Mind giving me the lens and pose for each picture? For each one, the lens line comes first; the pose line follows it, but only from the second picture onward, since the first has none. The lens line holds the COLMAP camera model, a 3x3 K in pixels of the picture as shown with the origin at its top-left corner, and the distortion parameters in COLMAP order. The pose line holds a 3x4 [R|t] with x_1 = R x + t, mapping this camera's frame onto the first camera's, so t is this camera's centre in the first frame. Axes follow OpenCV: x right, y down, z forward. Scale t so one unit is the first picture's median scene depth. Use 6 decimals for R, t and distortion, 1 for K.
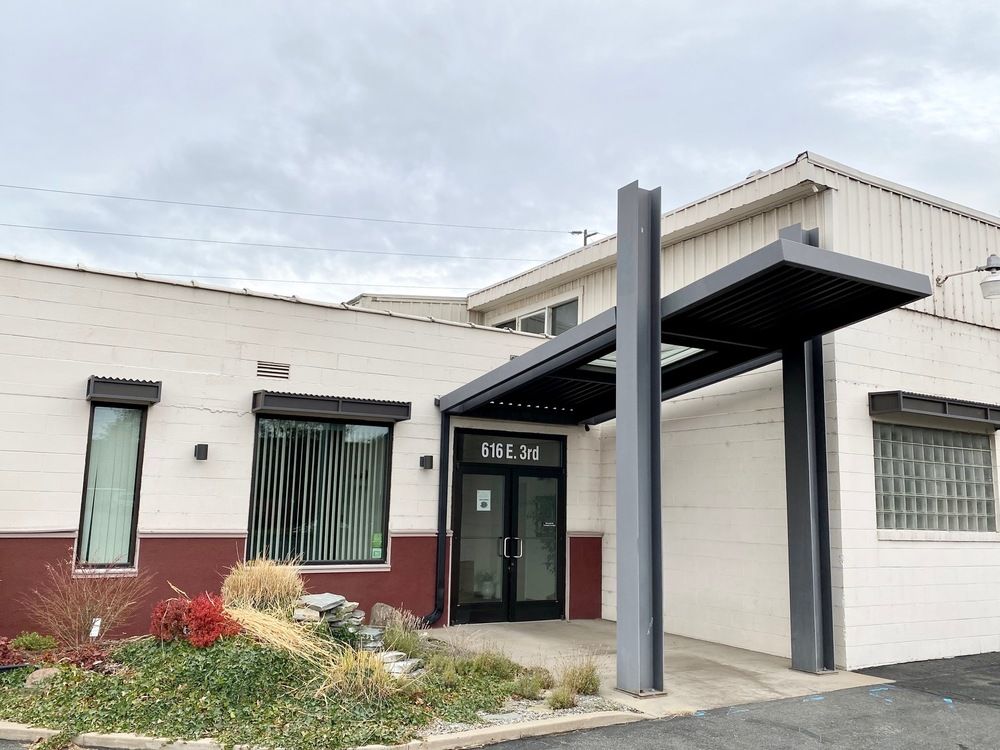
lens RADIAL K [[850.2, 0, 494.6], [0, 850.2, 380.3], [0, 0, 1]] dist [0.061242, -0.068398]
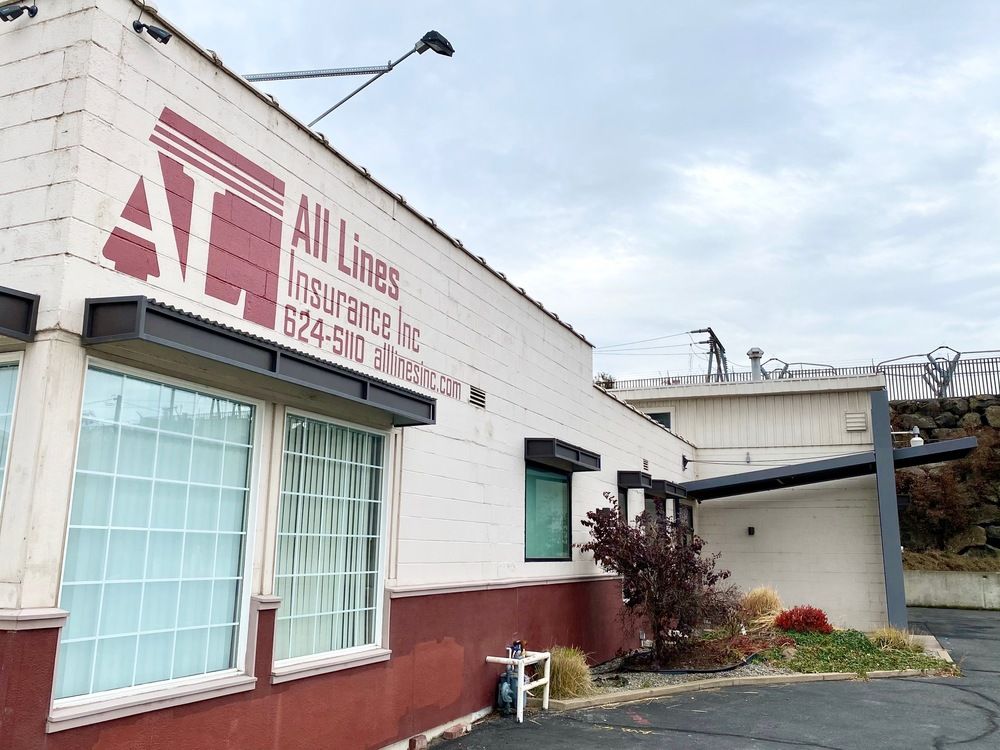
lens RADIAL K [[850.2, 0, 505.5], [0, 850.2, 371.1], [0, 0, 1]] dist [0.061242, -0.068398]
pose [[0.807990, 0.112218, 0.578411, -1.387891], [-0.083507, 0.993596, -0.076118, -0.041642], [-0.583248, 0.013201, 0.812187, -0.099953]]
